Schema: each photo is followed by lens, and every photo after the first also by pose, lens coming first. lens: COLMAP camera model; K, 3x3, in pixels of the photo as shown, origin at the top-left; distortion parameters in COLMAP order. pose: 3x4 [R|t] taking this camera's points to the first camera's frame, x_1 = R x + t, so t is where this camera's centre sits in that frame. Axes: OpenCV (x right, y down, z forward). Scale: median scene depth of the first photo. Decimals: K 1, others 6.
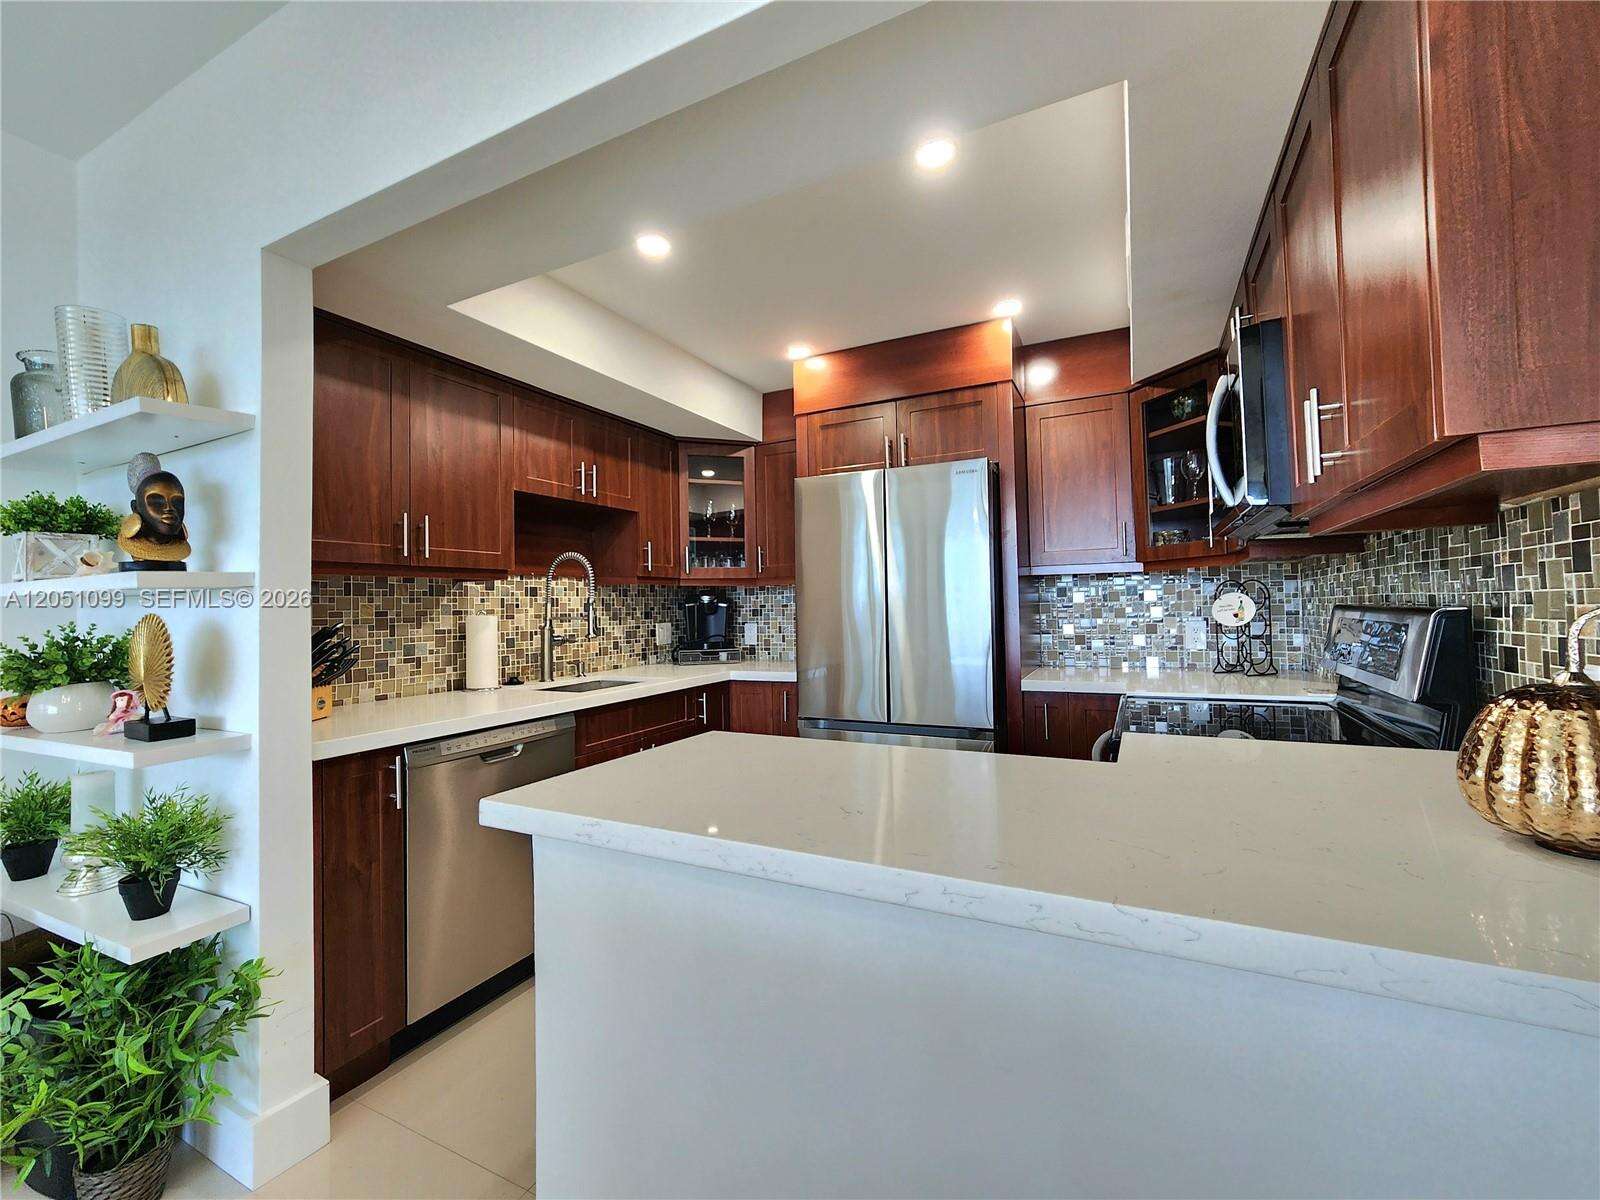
lens RADIAL K [[663.6, 0, 804.0], [0, 663.6, 590.1], [0, 0, 1]] dist [-0.005518, 0.001236]
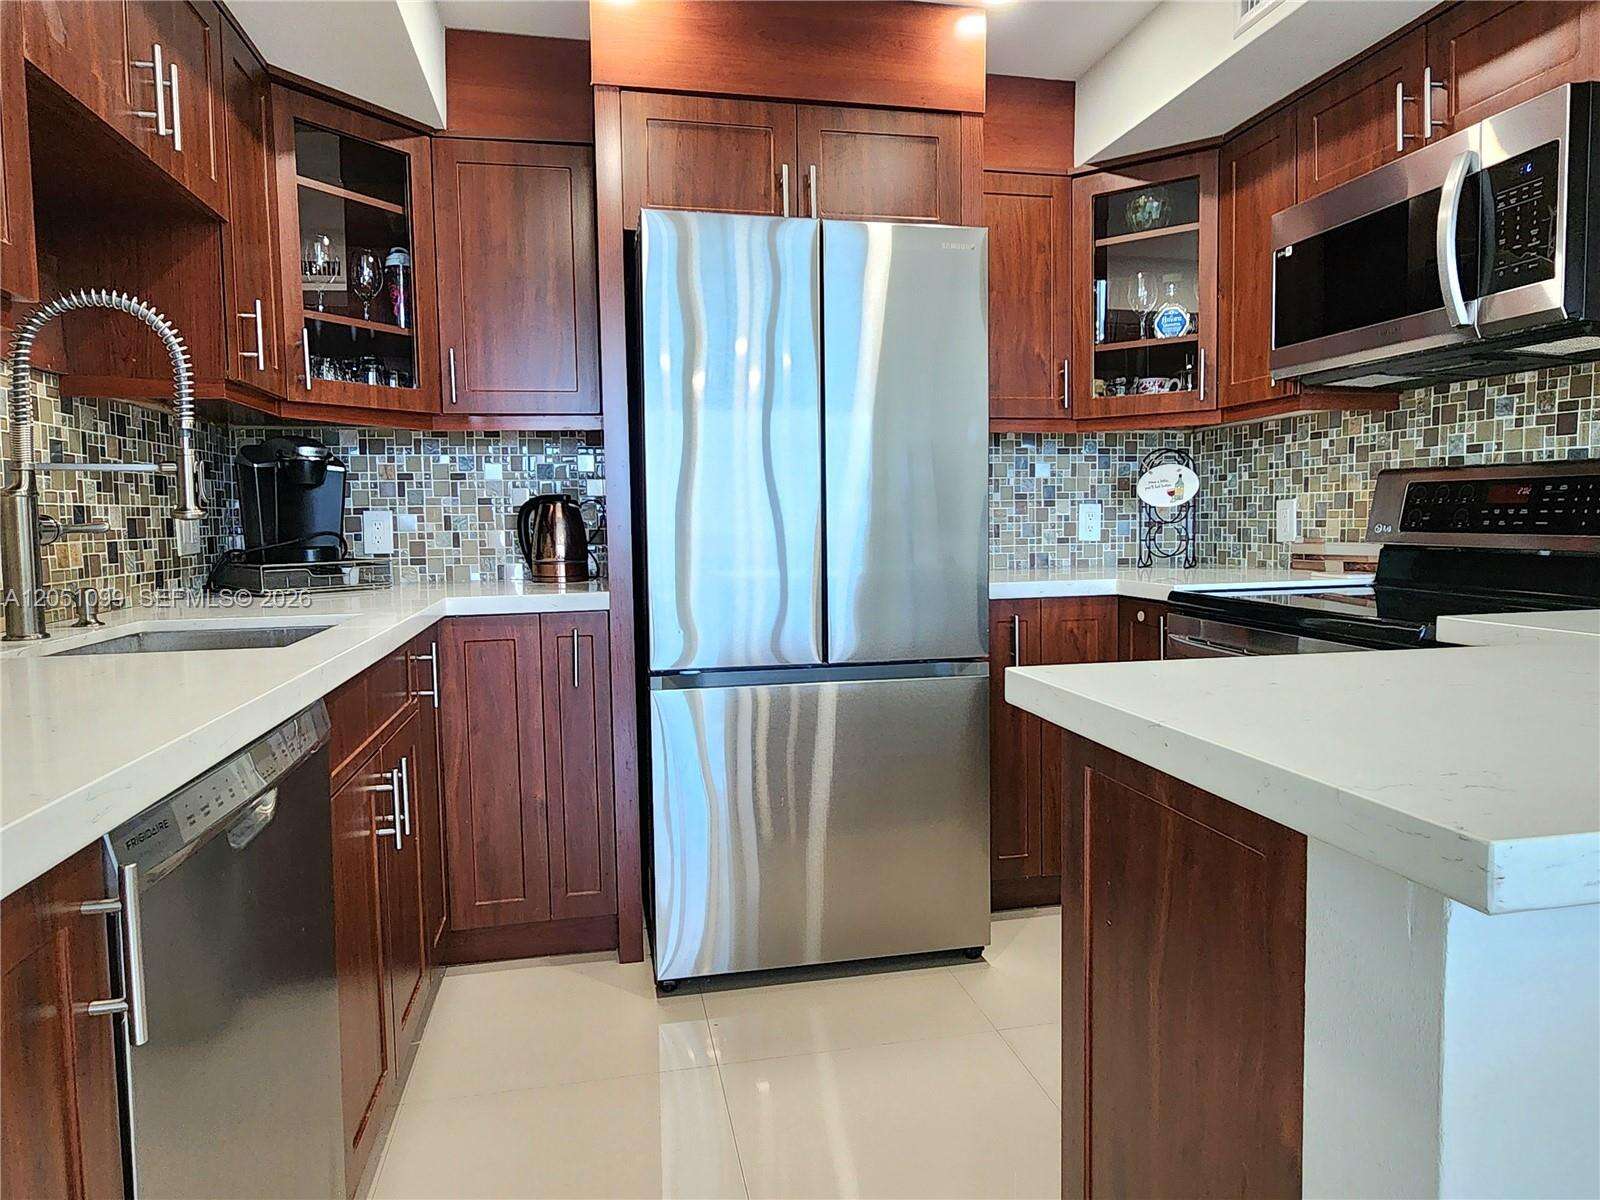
lens RADIAL K [[985.0, 0, 790.8], [0, 985.0, 585.1], [0, 0, 1]] dist [0.017593, -0.002079]
pose [[0.788027, -0.033982, 0.614703, -0.388937], [-0.018063, 0.996769, 0.078260, 0.056197], [-0.615376, -0.072775, 0.784867, 0.304415]]
